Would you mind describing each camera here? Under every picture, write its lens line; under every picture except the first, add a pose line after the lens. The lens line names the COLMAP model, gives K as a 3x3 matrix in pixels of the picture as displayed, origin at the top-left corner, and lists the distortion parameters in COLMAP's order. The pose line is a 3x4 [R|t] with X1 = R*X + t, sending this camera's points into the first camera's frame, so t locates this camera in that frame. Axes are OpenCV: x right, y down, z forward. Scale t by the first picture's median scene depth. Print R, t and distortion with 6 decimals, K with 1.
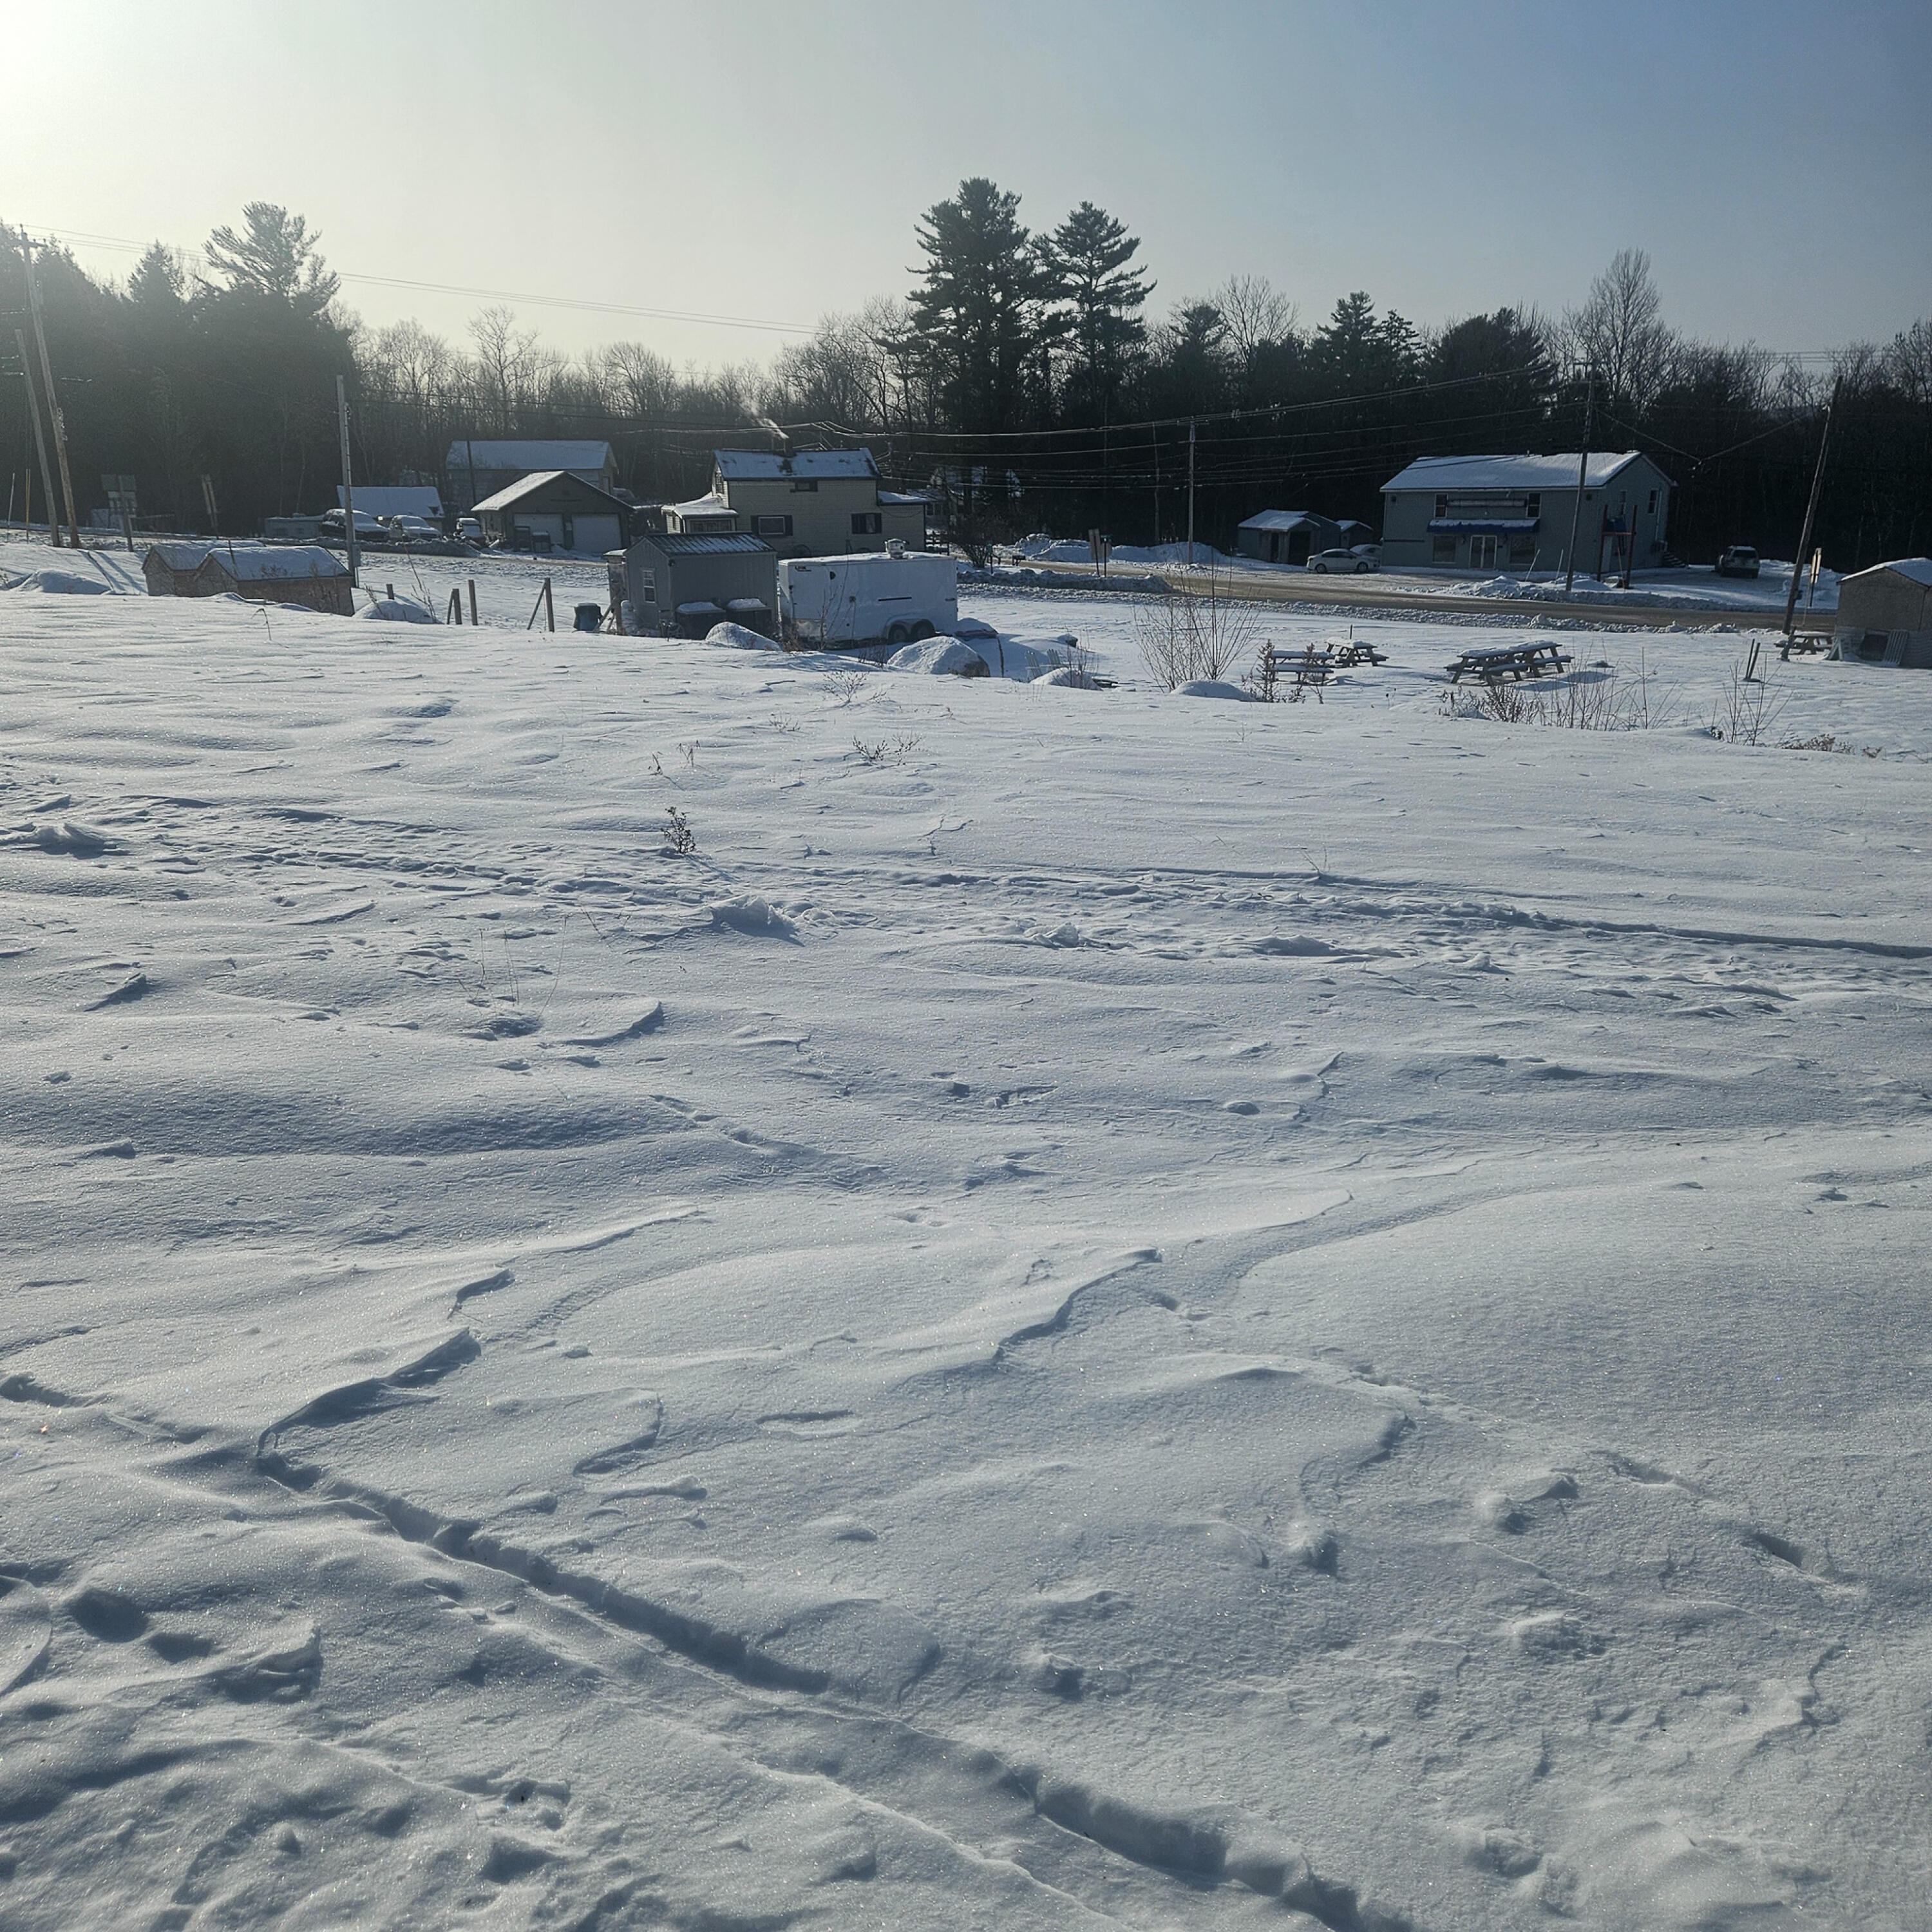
lens RADIAL K [[1737.0, 0, 966.0], [0, 1737.0, 966.0], [0, 0, 1]] dist [0.086242, -0.073066]
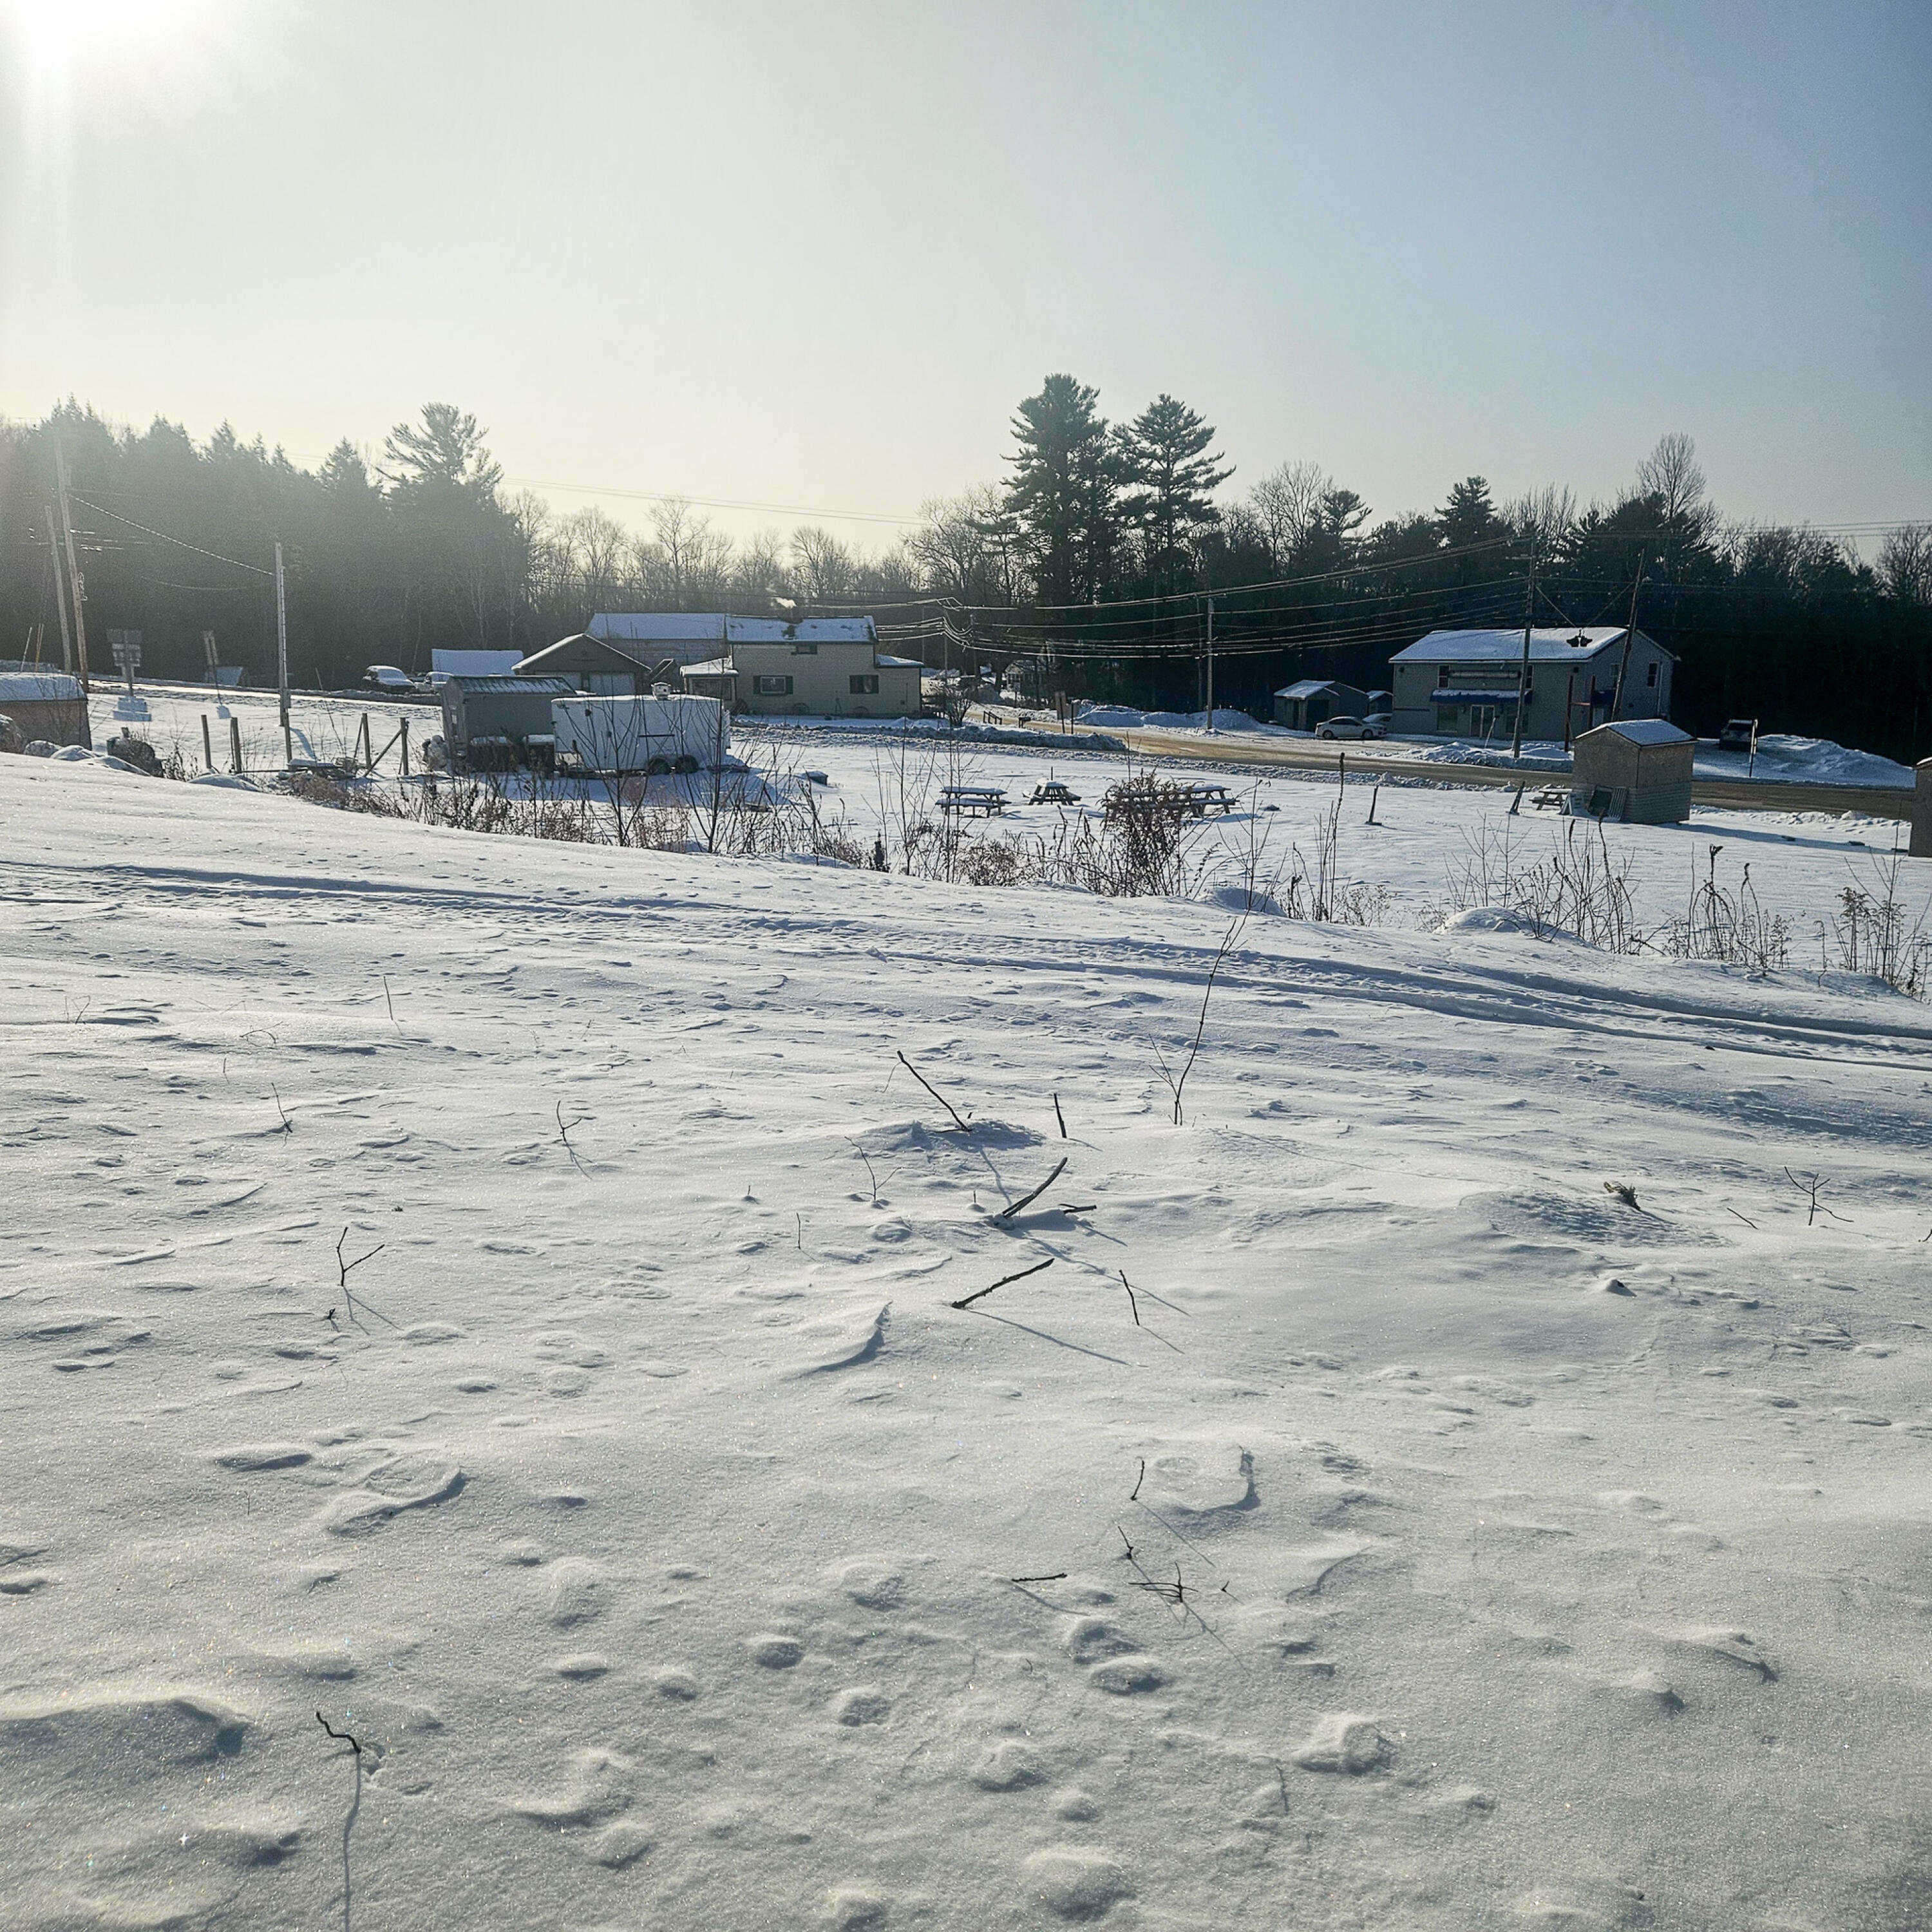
lens RADIAL K [[1736.2, 0, 966.0], [0, 1736.2, 966.0], [0, 0, 1]] dist [0.065714, 0.009705]
pose [[0.991727, 0.032265, -0.124242, 0.102422], [-0.044002, 0.994702, -0.092909, 0.009463], [0.120586, 0.097607, 0.987893, -0.016374]]
